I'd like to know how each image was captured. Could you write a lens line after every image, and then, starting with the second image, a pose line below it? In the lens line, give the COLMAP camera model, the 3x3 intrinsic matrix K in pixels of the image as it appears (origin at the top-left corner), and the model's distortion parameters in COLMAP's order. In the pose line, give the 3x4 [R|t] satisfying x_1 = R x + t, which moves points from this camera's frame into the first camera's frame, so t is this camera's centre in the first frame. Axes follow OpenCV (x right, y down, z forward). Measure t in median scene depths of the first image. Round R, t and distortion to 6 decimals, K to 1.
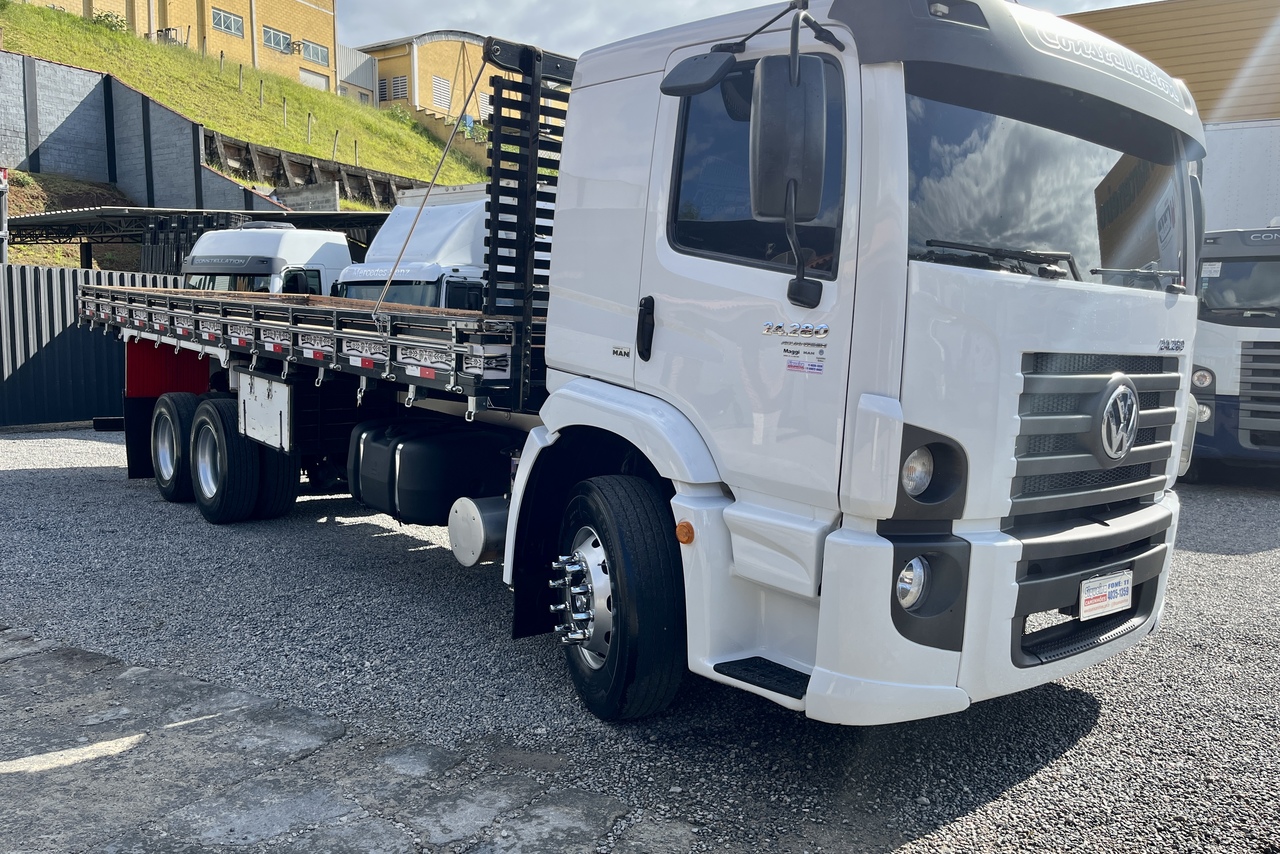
lens RADIAL K [[987.2, 0, 640.0], [0, 987.2, 427.0], [0, 0, 1]] dist [0.070712, -0.090683]
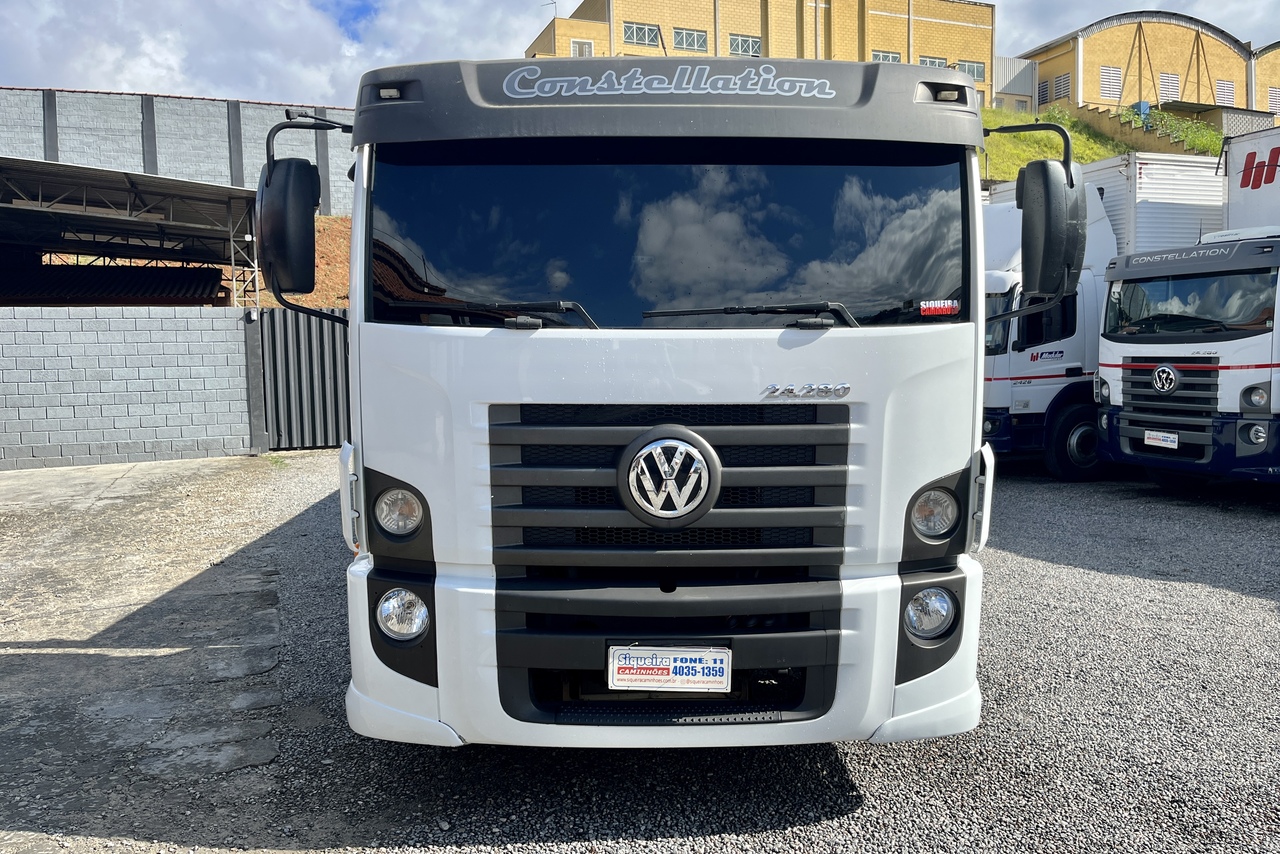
lens RADIAL K [[987.2, 0, 640.0], [0, 987.2, 427.0], [0, 0, 1]] dist [0.070712, -0.090683]
pose [[0.765214, 0.025758, -0.643261, 0.950725], [-0.033722, 0.999431, -0.000095, -0.047231], [0.642893, 0.021765, 0.765647, 0.268424]]
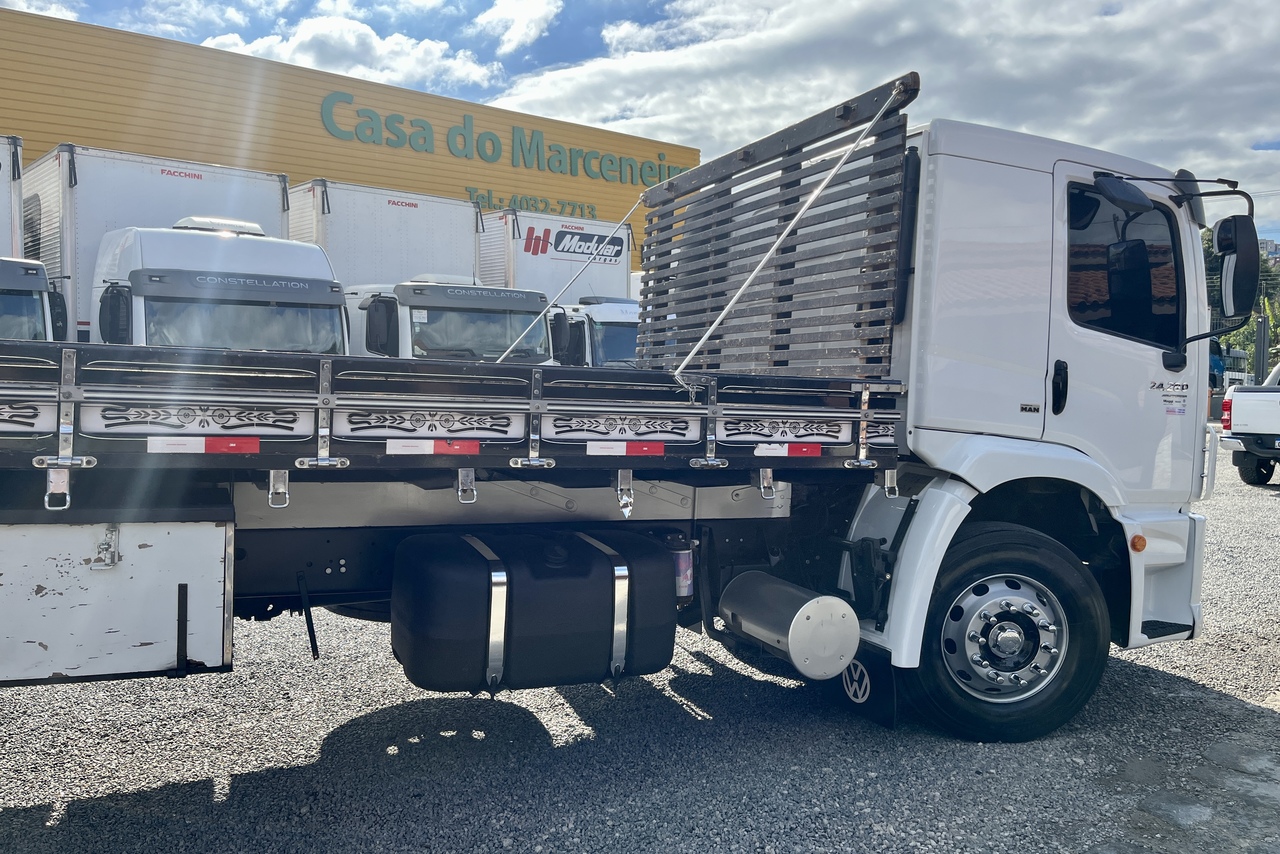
lens RADIAL K [[971.9, 0, 640.0], [0, 971.9, 427.0], [0, 0, 1]] dist [0.044674, -0.100504]
pose [[0.285284, -0.071976, 0.955737, -1.213473], [0.091524, 0.994665, 0.047589, -0.149243], [-0.954063, 0.073897, 0.290349, 1.111181]]
